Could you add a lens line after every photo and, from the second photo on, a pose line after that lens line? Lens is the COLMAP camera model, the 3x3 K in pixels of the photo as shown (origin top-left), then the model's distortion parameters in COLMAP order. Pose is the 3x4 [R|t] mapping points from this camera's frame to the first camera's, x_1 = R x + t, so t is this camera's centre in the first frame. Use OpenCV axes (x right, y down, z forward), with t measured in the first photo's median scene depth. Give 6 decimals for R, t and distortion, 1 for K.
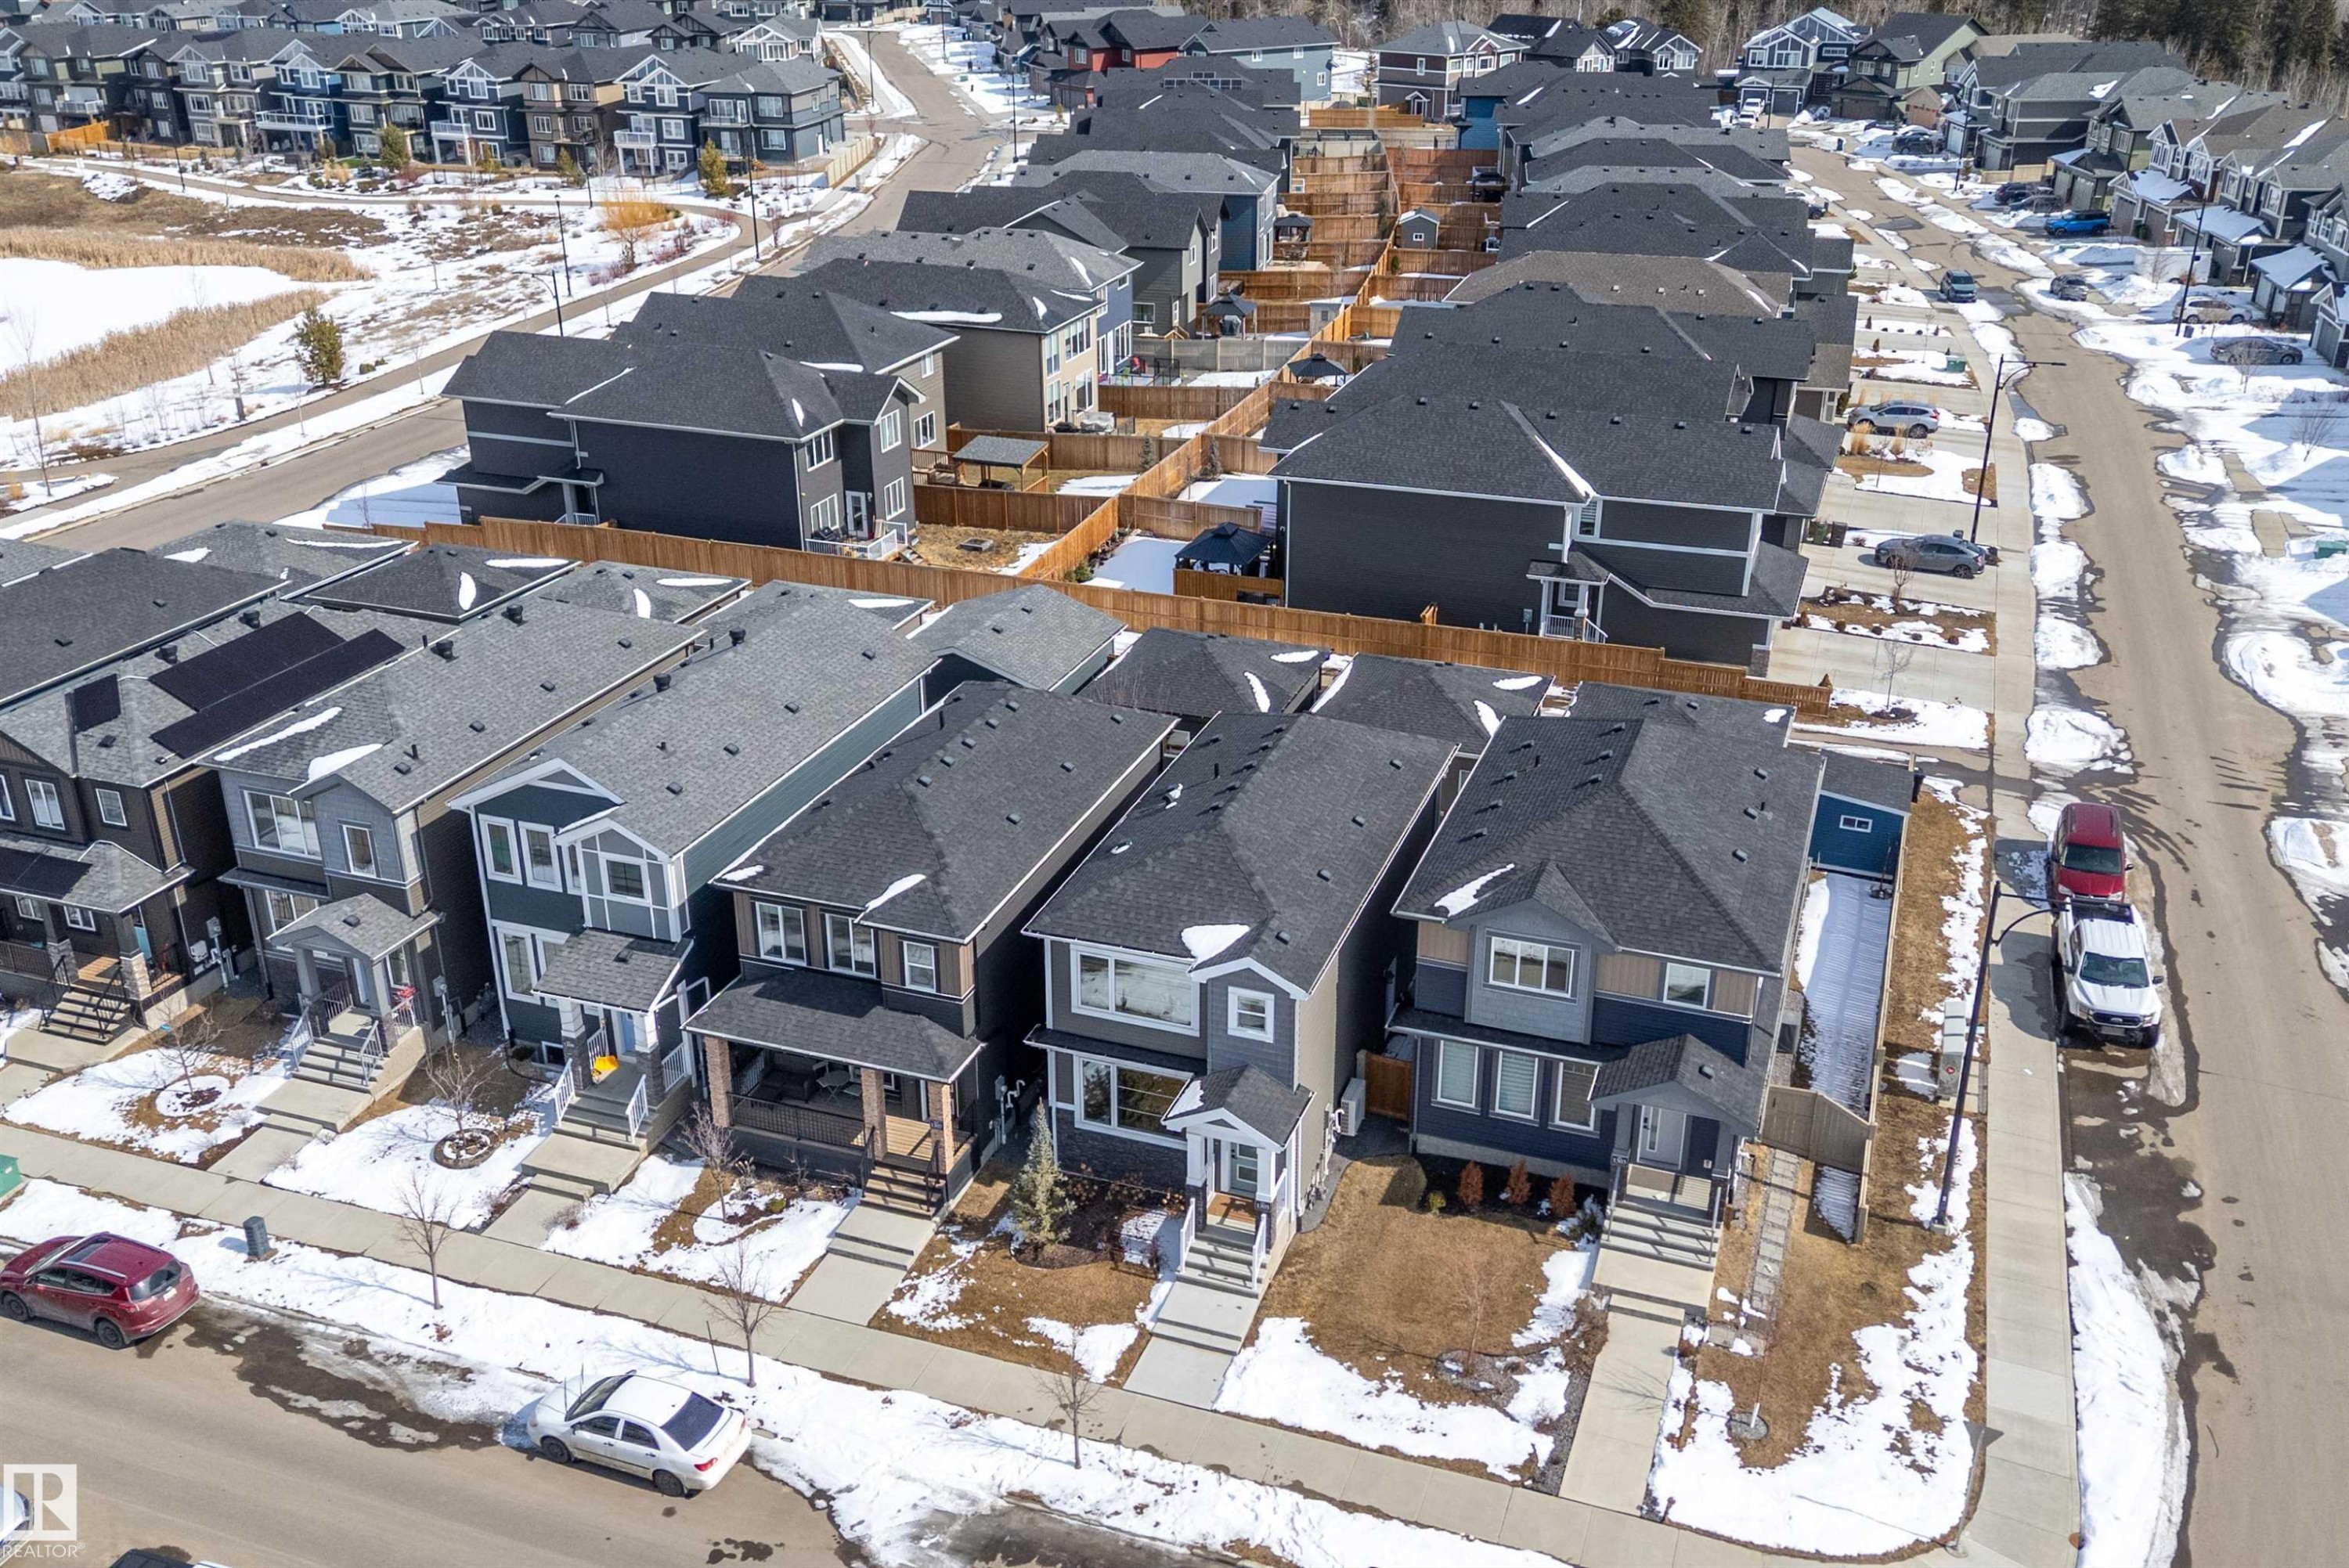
lens RADIAL K [[2038.4, 0, 1170.8], [0, 2038.4, 789.7], [0, 0, 1]] dist [0.075491, -0.074179]
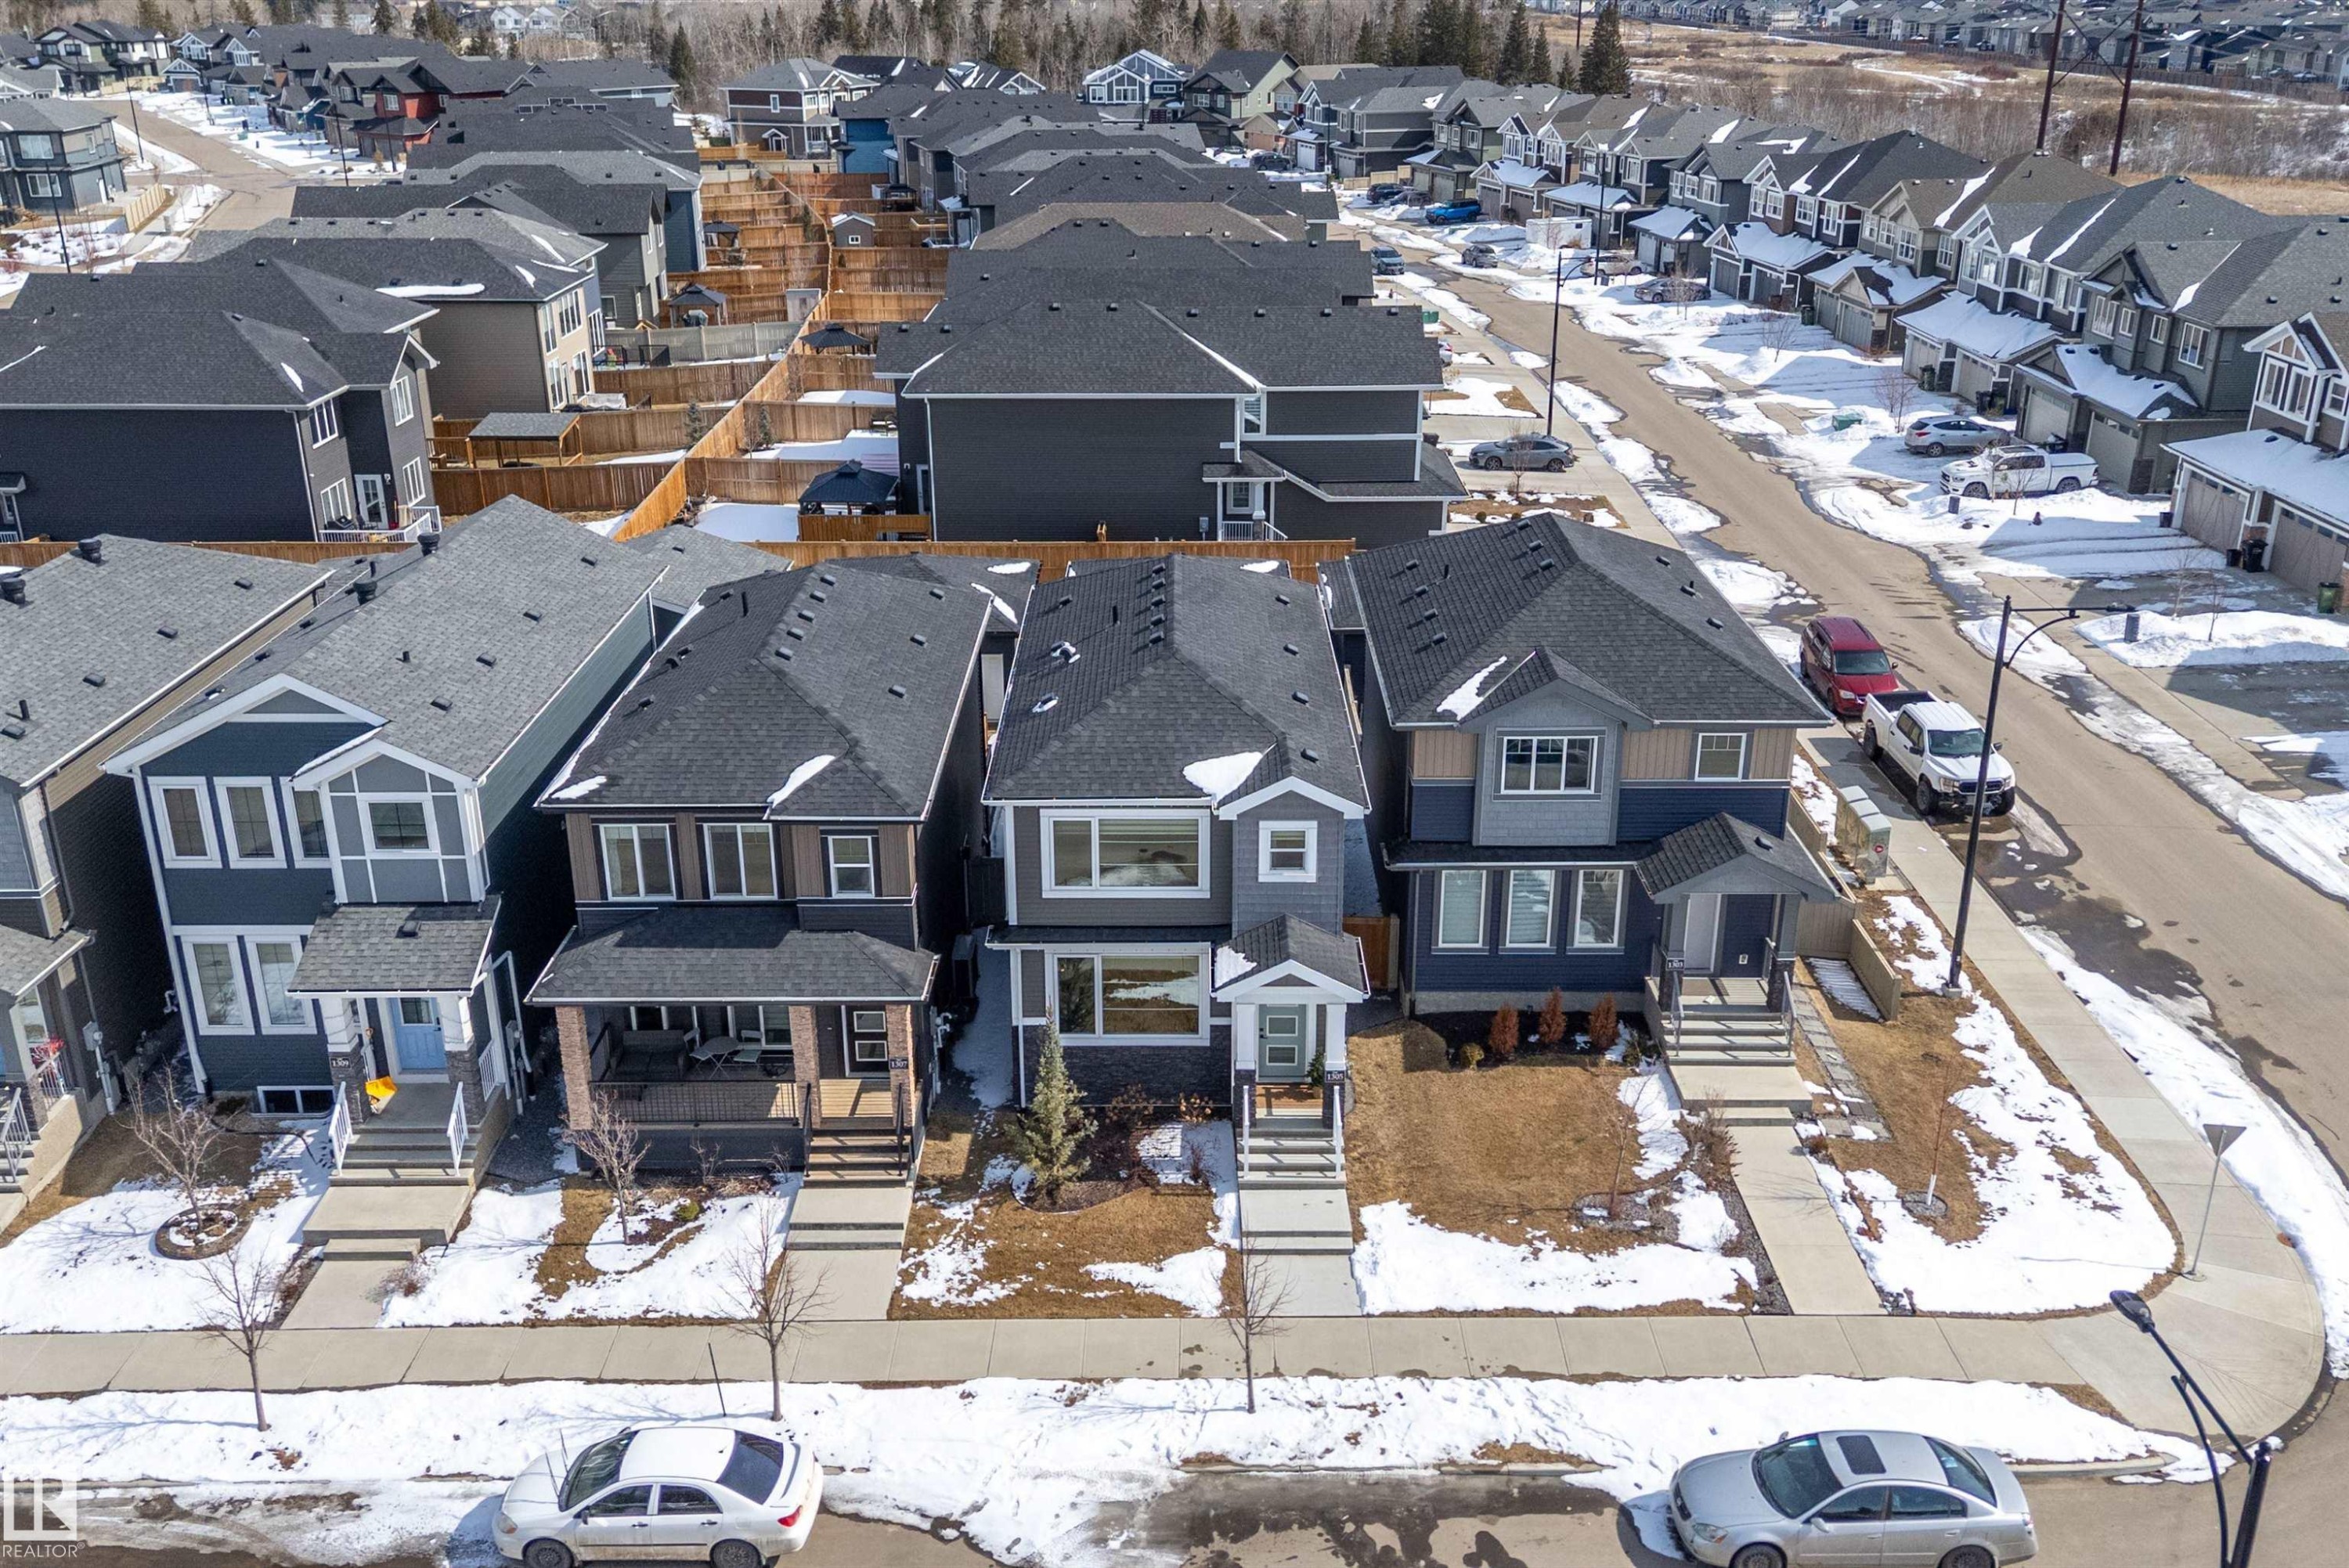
lens RADIAL K [[2038.4, 0, 1180.8], [0, 2038.4, 789.0], [0, 0, 1]] dist [0.075491, -0.074179]
pose [[0.939524, -0.127221, 0.317978, -0.237403], [0.141718, 0.989645, -0.022782, 0.088381], [-0.311787, 0.066467, 0.947824, 0.202971]]
